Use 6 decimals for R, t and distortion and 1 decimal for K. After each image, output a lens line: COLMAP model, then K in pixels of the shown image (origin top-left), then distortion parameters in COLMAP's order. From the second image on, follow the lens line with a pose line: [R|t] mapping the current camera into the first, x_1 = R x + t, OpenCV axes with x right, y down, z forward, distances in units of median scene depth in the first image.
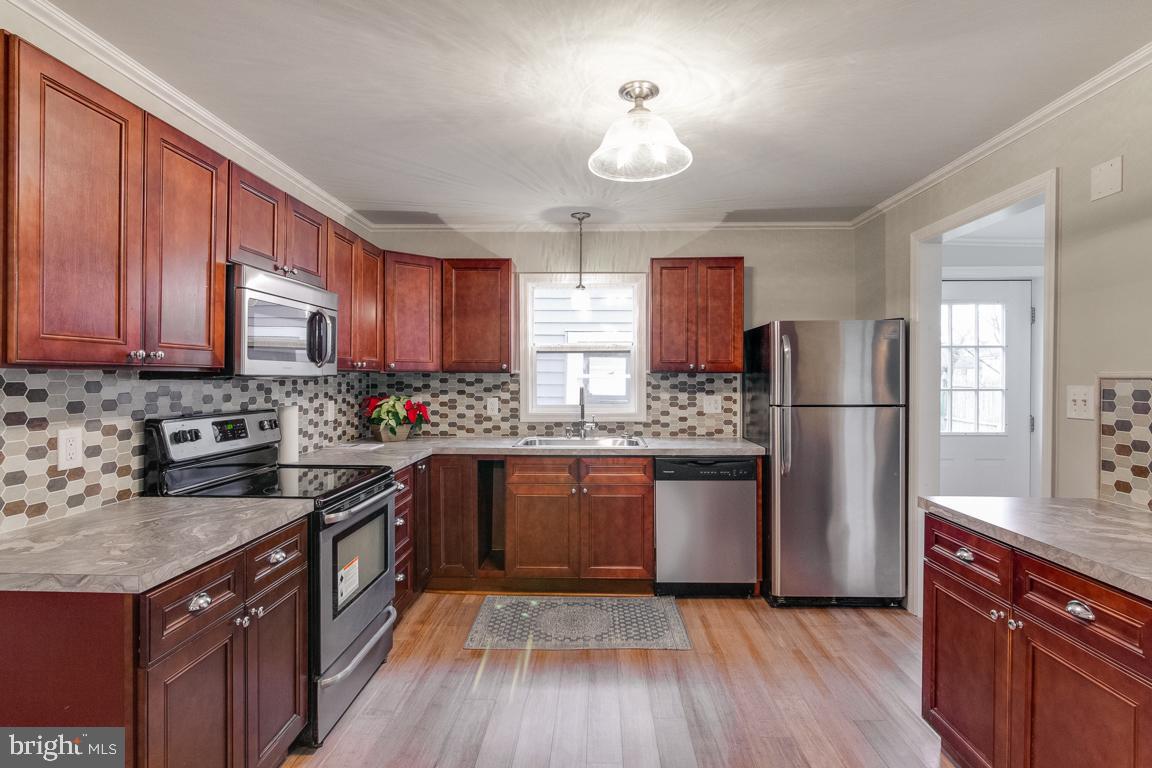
lens RADIAL K [[591.0, 0, 584.4], [0, 591.0, 378.9], [0, 0, 1]] dist [0.000213, 0.000467]
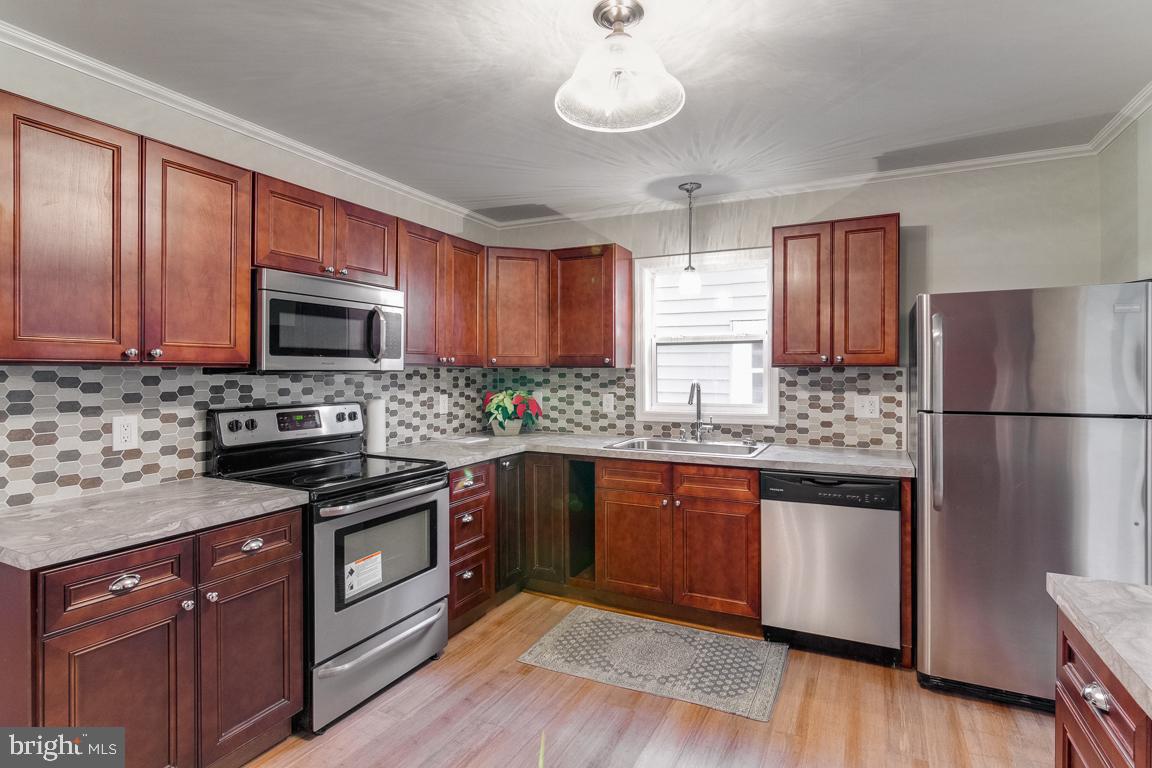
lens RADIAL K [[587.7, 0, 583.2], [0, 587.7, 372.0], [0, 0, 1]] dist [0.000475, 0.001180]
pose [[0.908497, 0.000168, -0.417892, 0.239079], [-0.000866, 0.999999, -0.001479, -0.001543], [0.417891, 0.001706, 0.908496, 0.163477]]
